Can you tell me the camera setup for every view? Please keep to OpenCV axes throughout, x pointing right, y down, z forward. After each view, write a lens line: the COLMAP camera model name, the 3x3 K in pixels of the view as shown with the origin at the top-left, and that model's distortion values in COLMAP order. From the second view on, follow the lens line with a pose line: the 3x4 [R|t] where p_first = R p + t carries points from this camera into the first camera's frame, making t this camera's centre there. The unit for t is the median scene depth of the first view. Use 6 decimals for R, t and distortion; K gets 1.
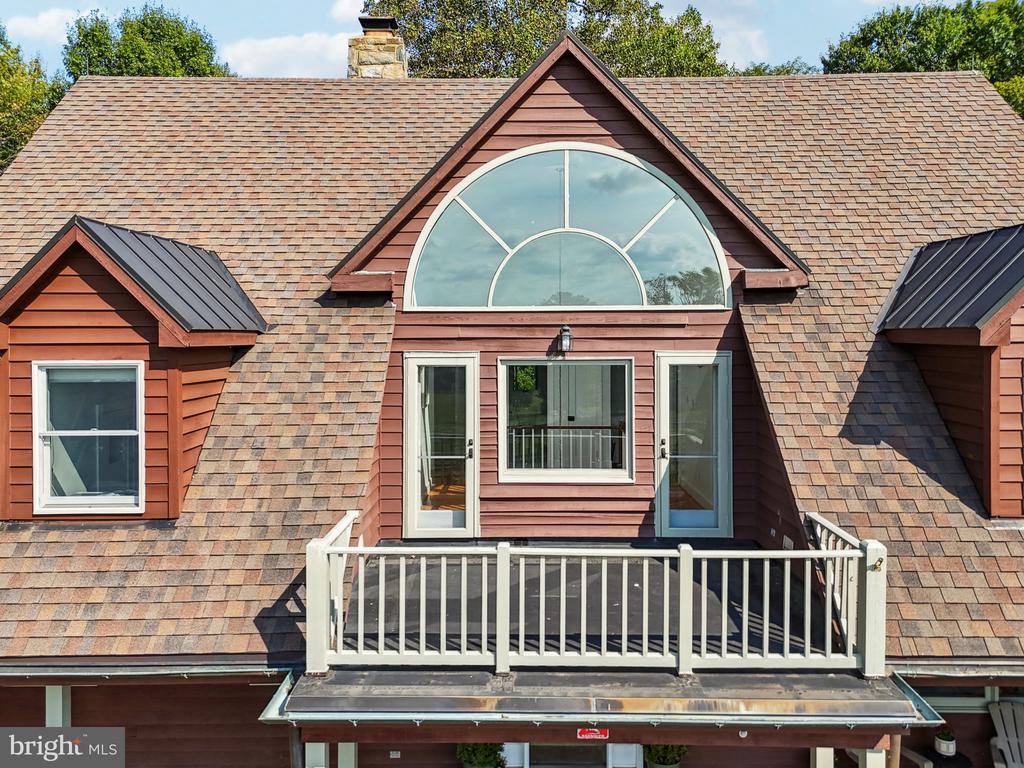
lens RADIAL K [[763.8, 0, 512.0], [0, 763.8, 384.0], [0, 0, 1]] dist [0.062978, -0.050306]
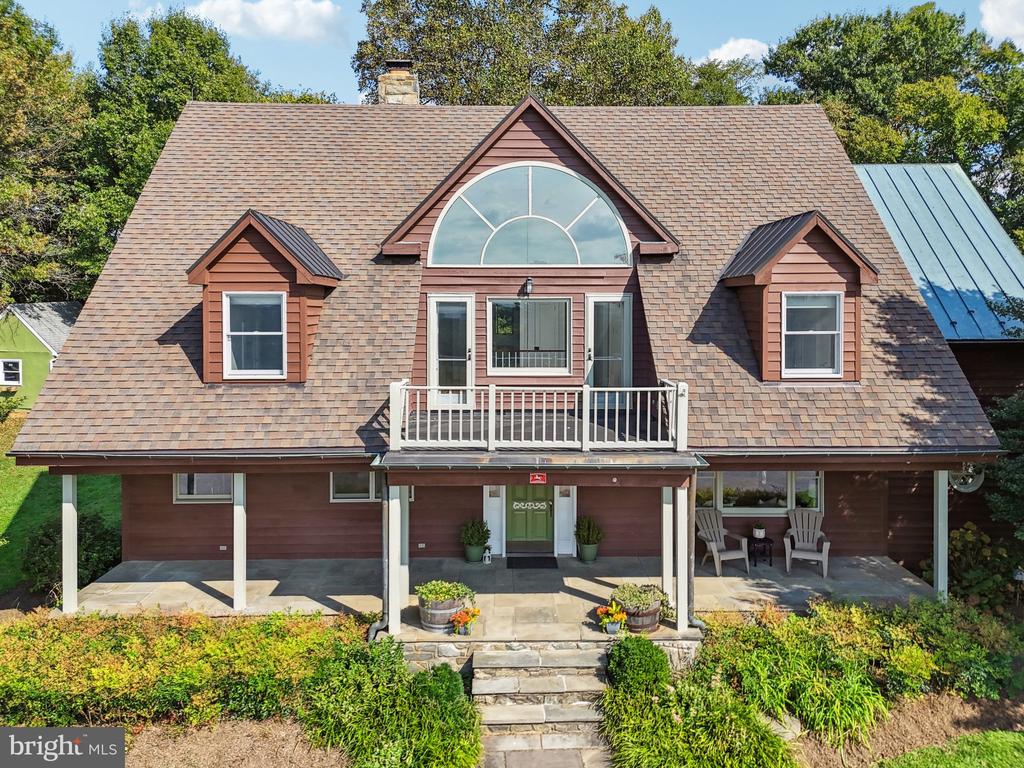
lens RADIAL K [[754.2, 0, 510.0], [0, 754.2, 366.1], [0, 0, 1]] dist [0.095326, -0.114560]
pose [[0.999707, 0.001241, 0.024157, -0.007828], [-0.001554, 0.999915, 0.012921, 0.089910], [-0.024139, -0.012955, 0.999625, -0.578497]]
